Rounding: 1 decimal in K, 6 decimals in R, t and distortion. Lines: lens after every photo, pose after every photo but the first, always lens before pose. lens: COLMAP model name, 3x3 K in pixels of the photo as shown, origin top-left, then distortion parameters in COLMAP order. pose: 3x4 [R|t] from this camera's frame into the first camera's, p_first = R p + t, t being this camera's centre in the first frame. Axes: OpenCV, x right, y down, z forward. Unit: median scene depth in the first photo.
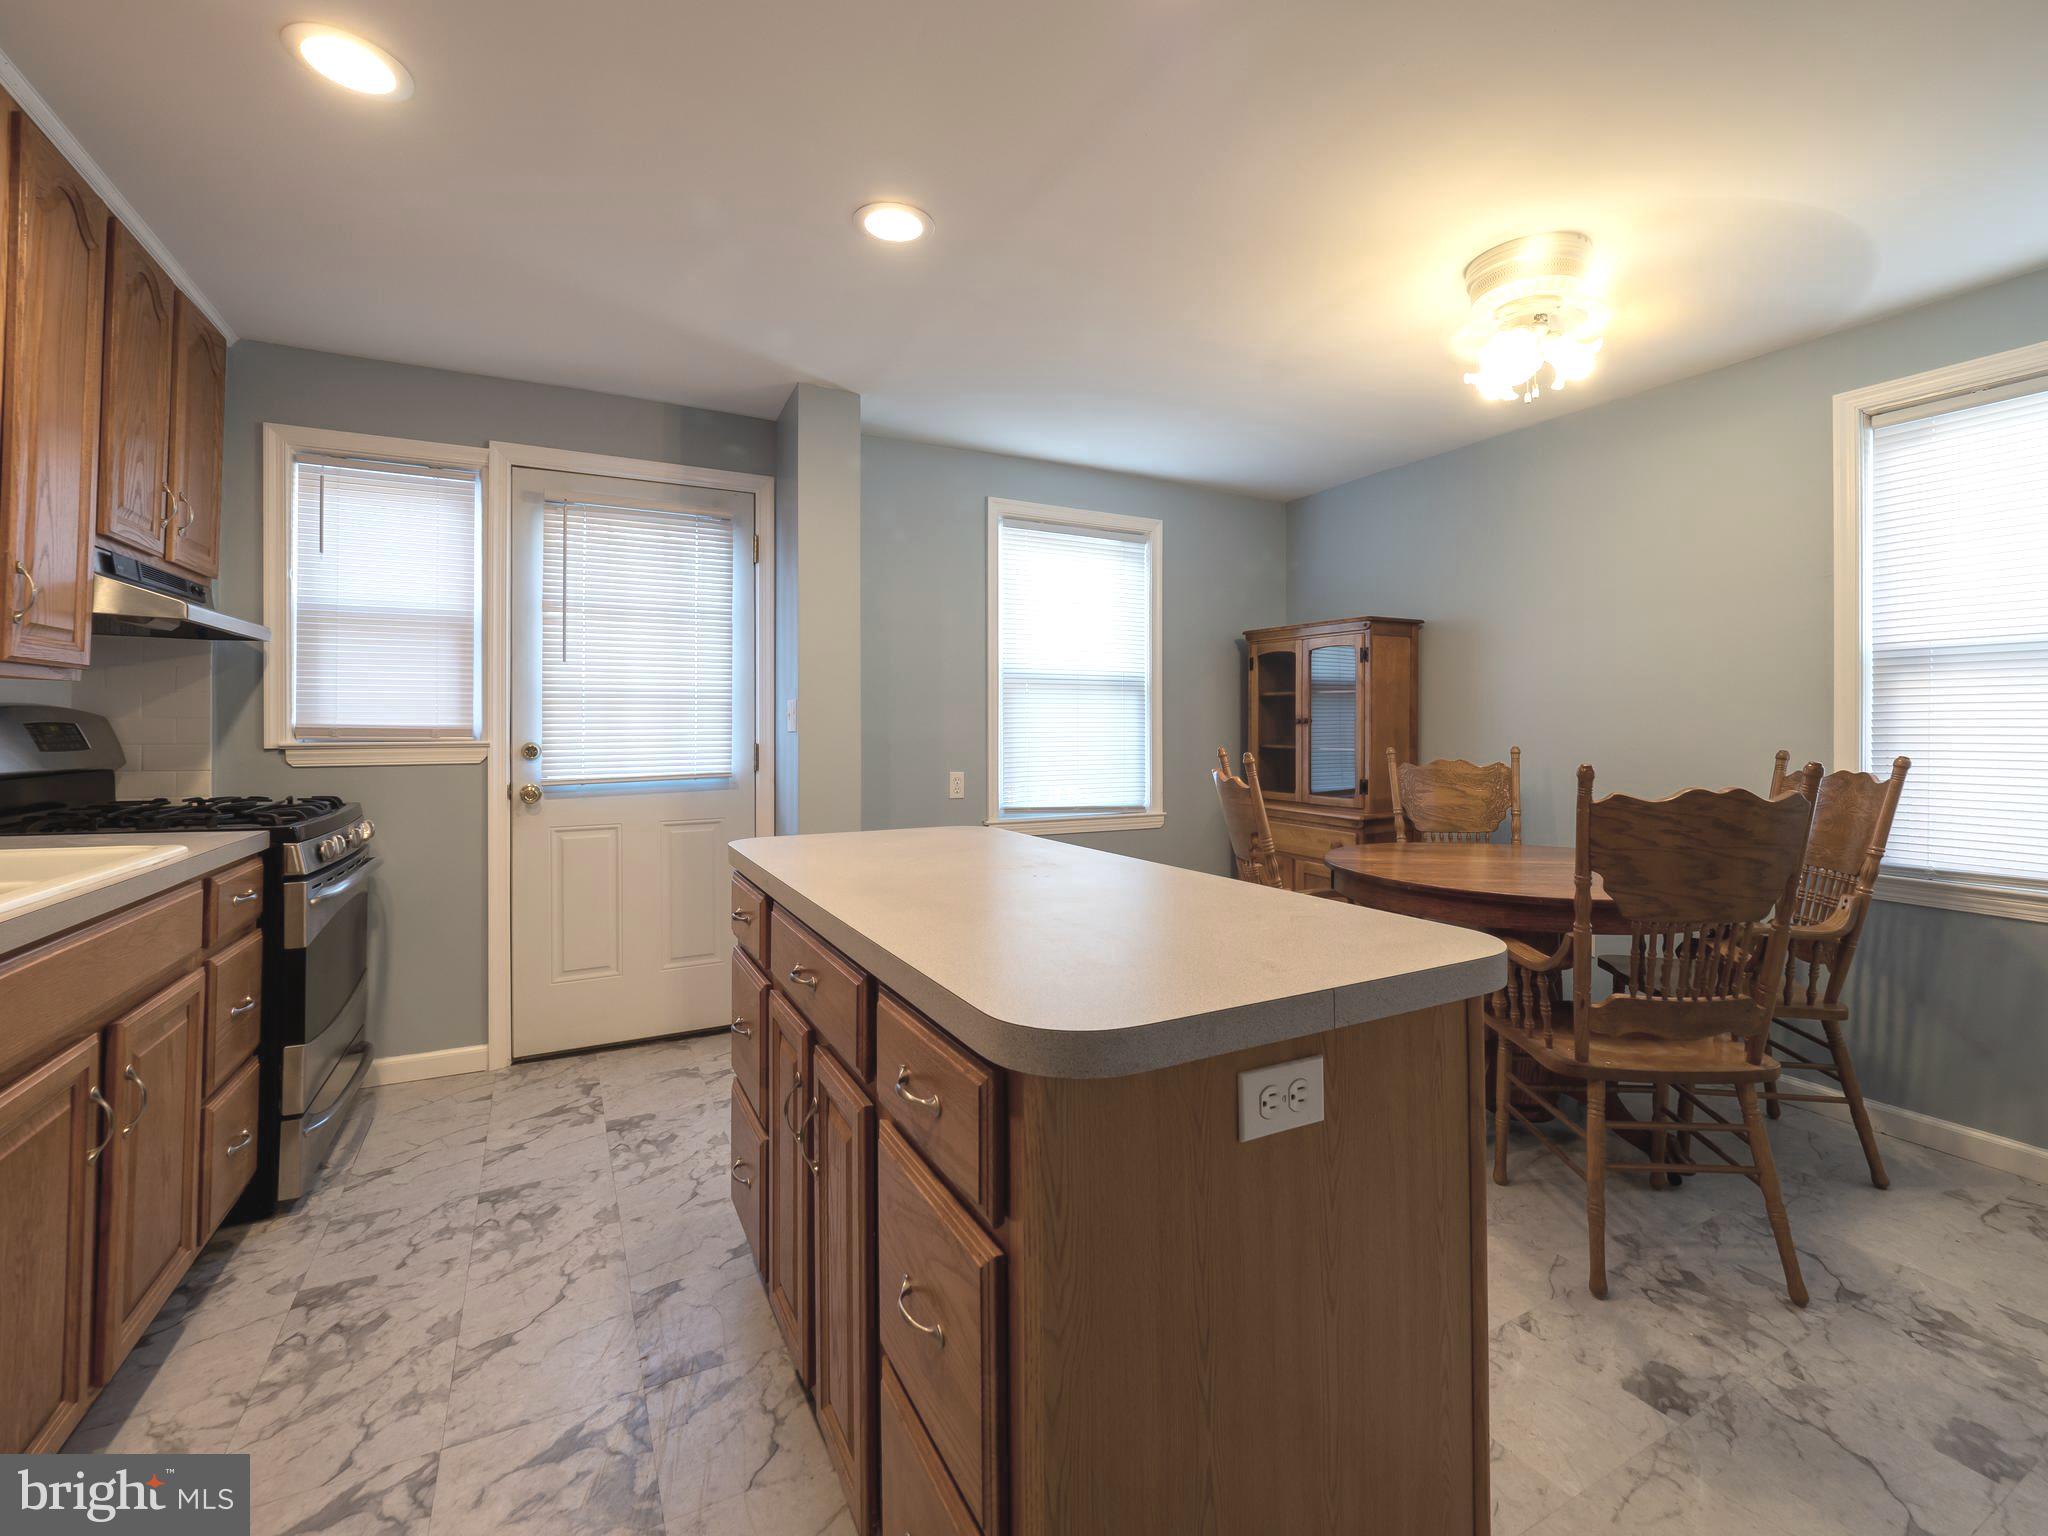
lens RADIAL K [[893.9, 0, 1006.9], [0, 893.9, 721.4], [0, 0, 1]] dist [-0.002158, -0.000918]
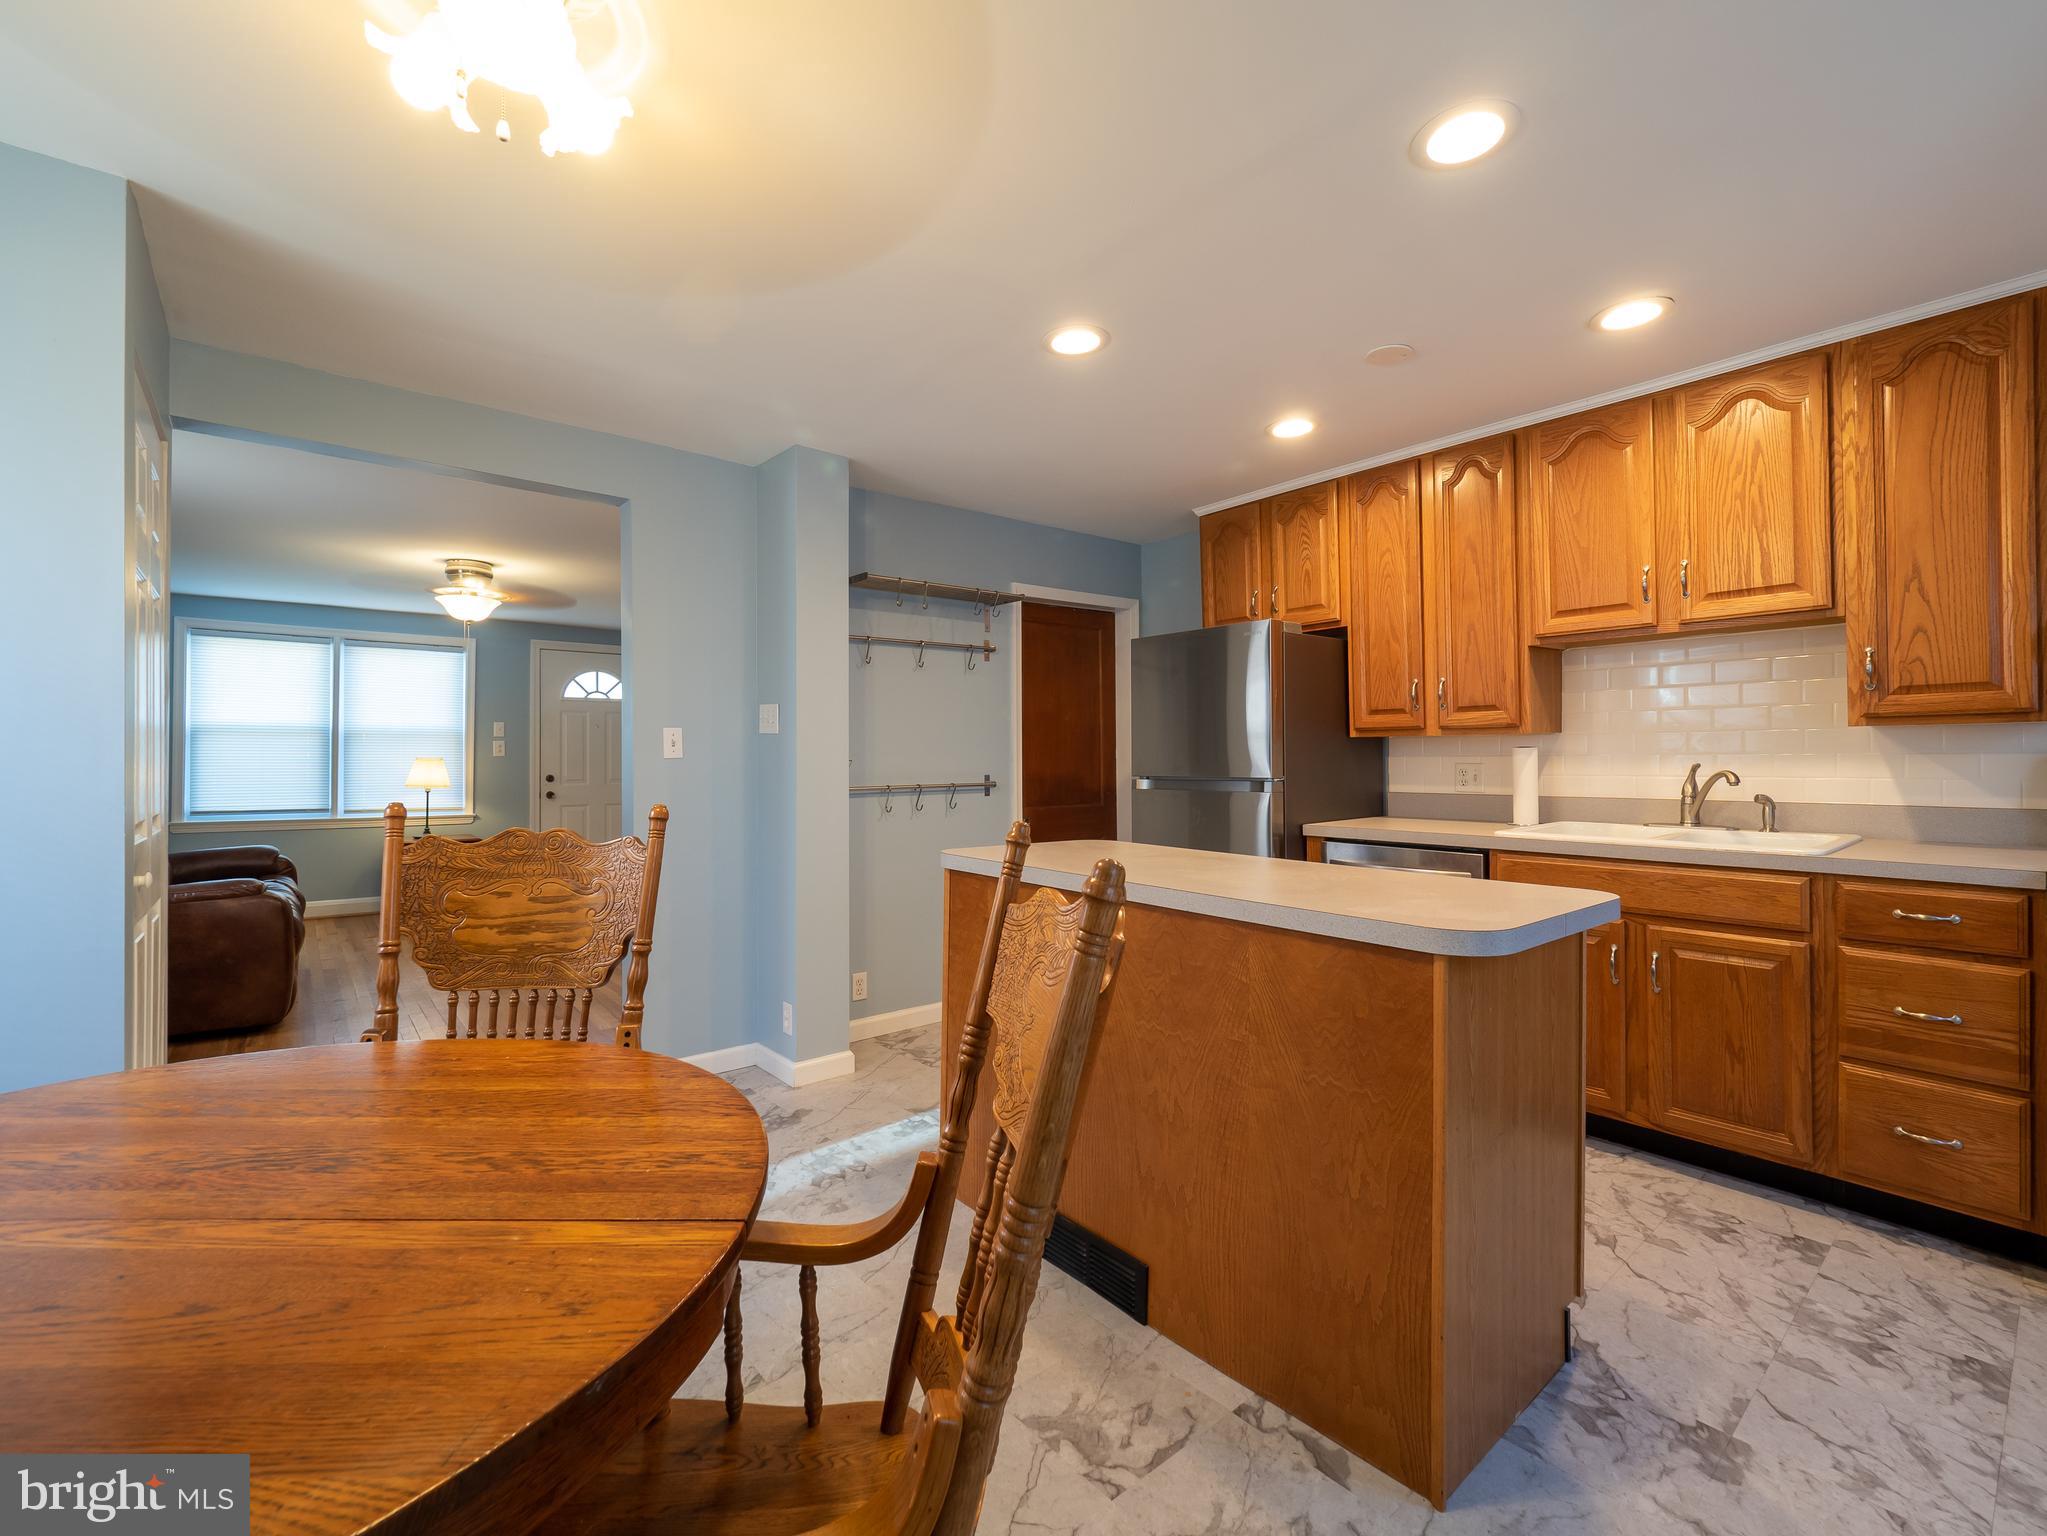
lens RADIAL K [[877.8, 0, 1025.7], [0, 877.8, 746.3], [0, 0, 1]] dist [-0.001347, -0.000511]
pose [[-0.974239, 0.000587, -0.225516, 0.425163], [0.005075, 0.999800, -0.019321, -0.000289], [0.225460, -0.019968, -0.974048, 1.627412]]
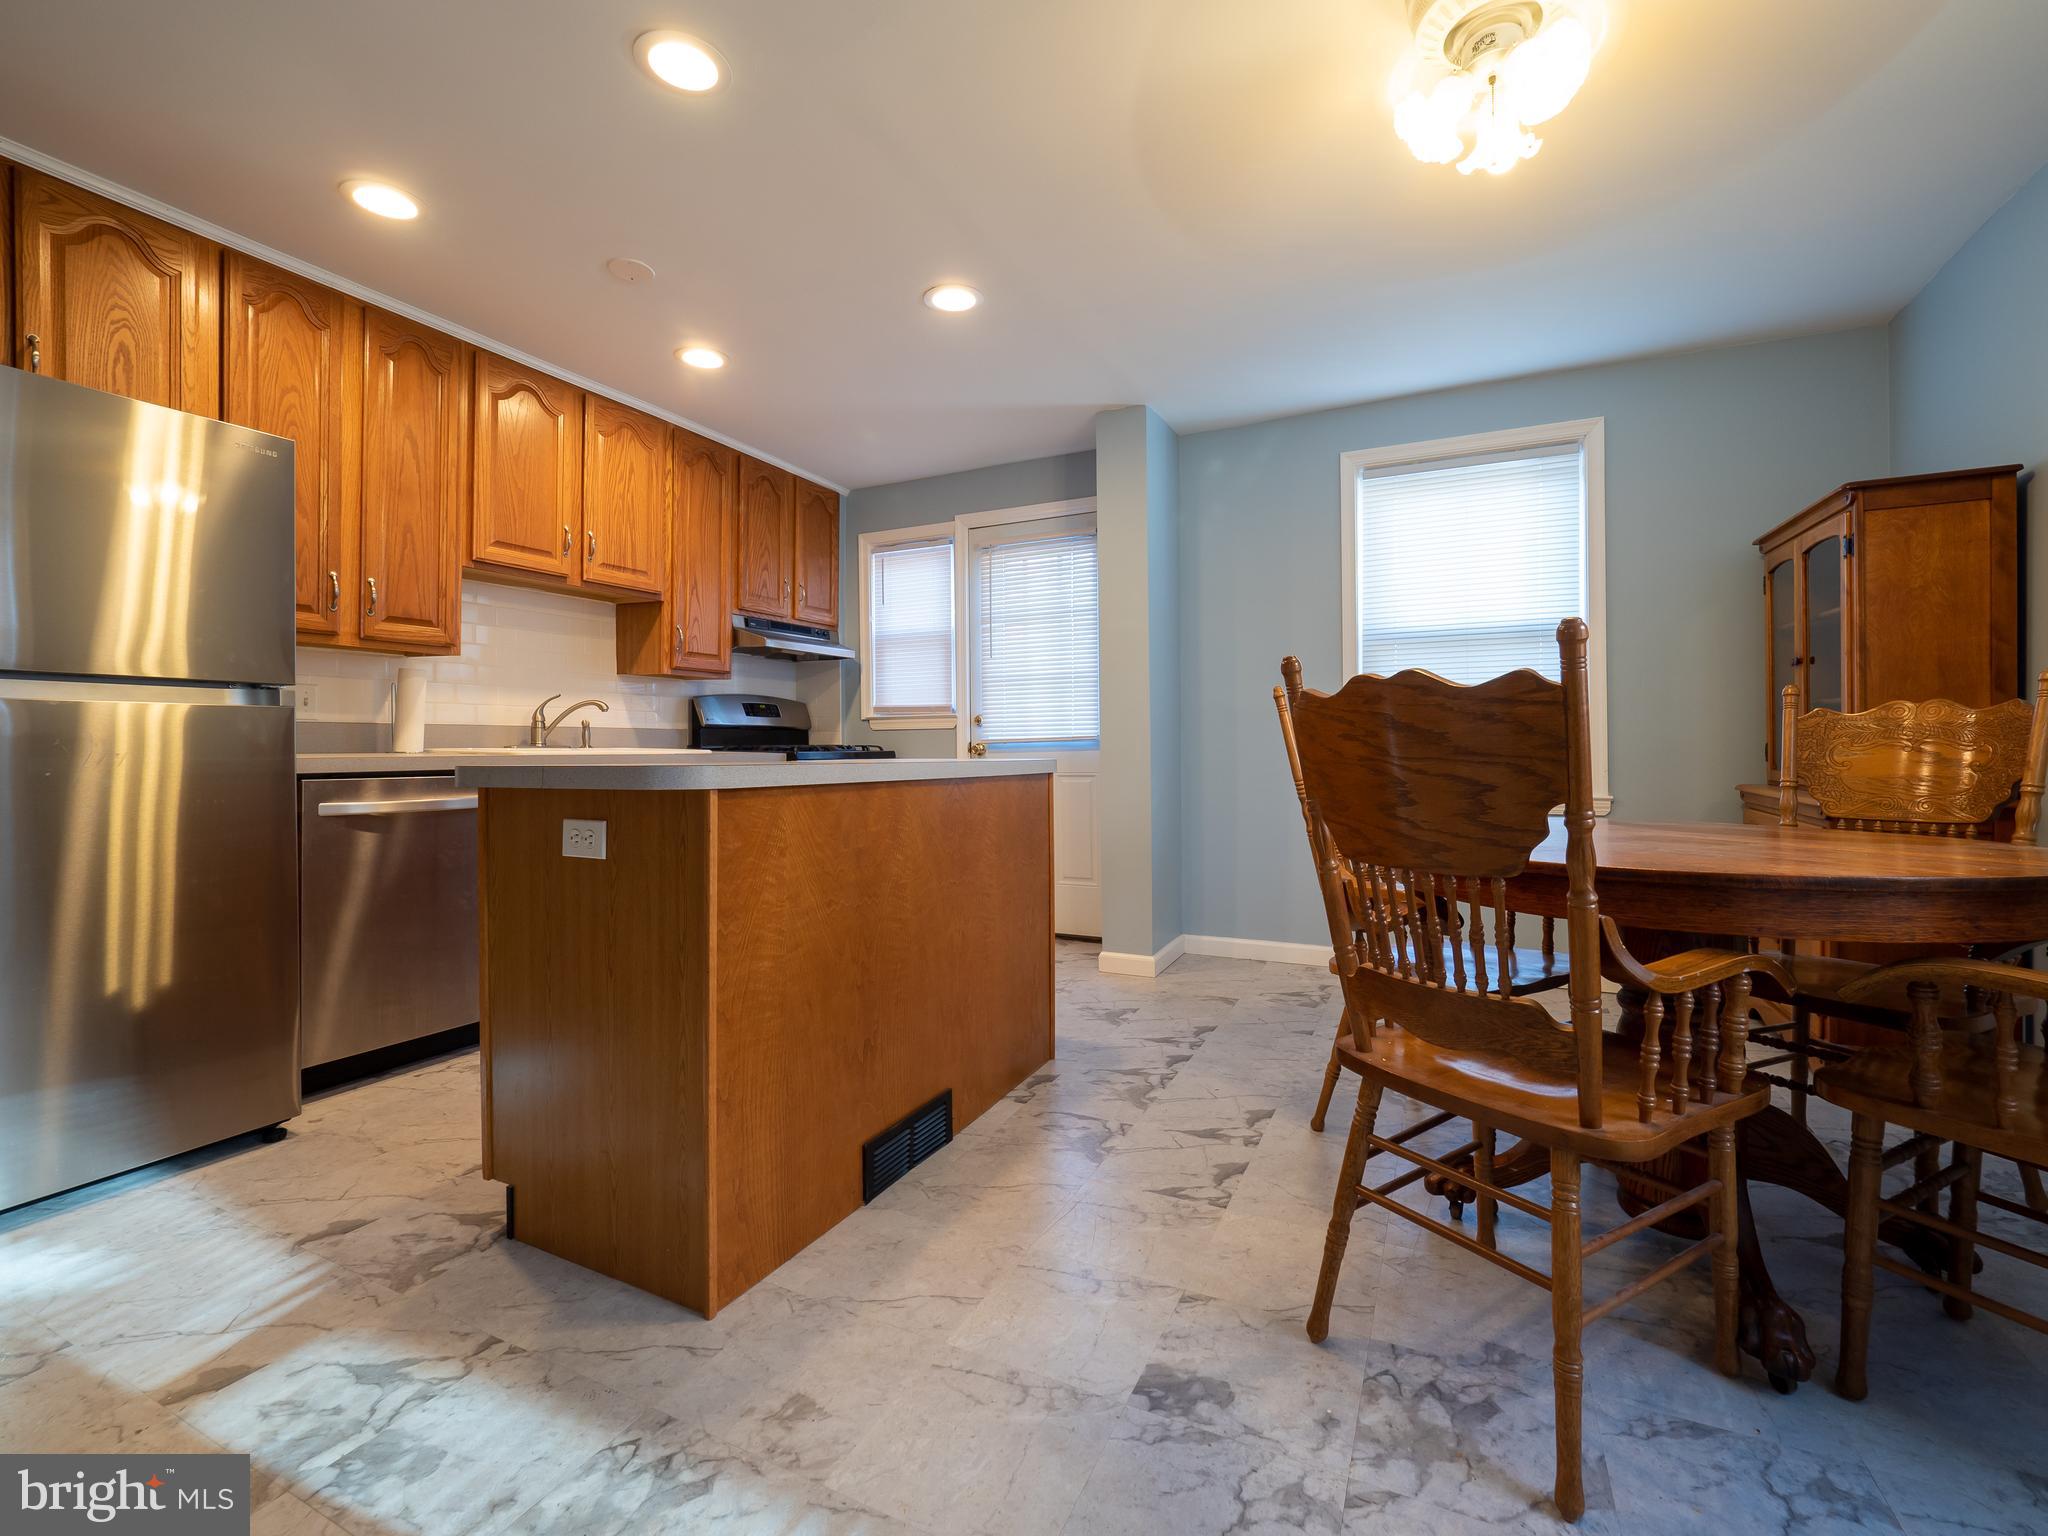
lens RADIAL K [[878.2, 0, 1026.2], [0, 878.2, 746.3], [0, 0, 1]] dist [-0.001347, -0.000511]
pose [[0.591755, -0.003557, -0.806110, 0.964774], [0.008731, 0.999960, 0.001997, 0.105432], [0.806071, -0.008220, 0.591762, 0.296827]]
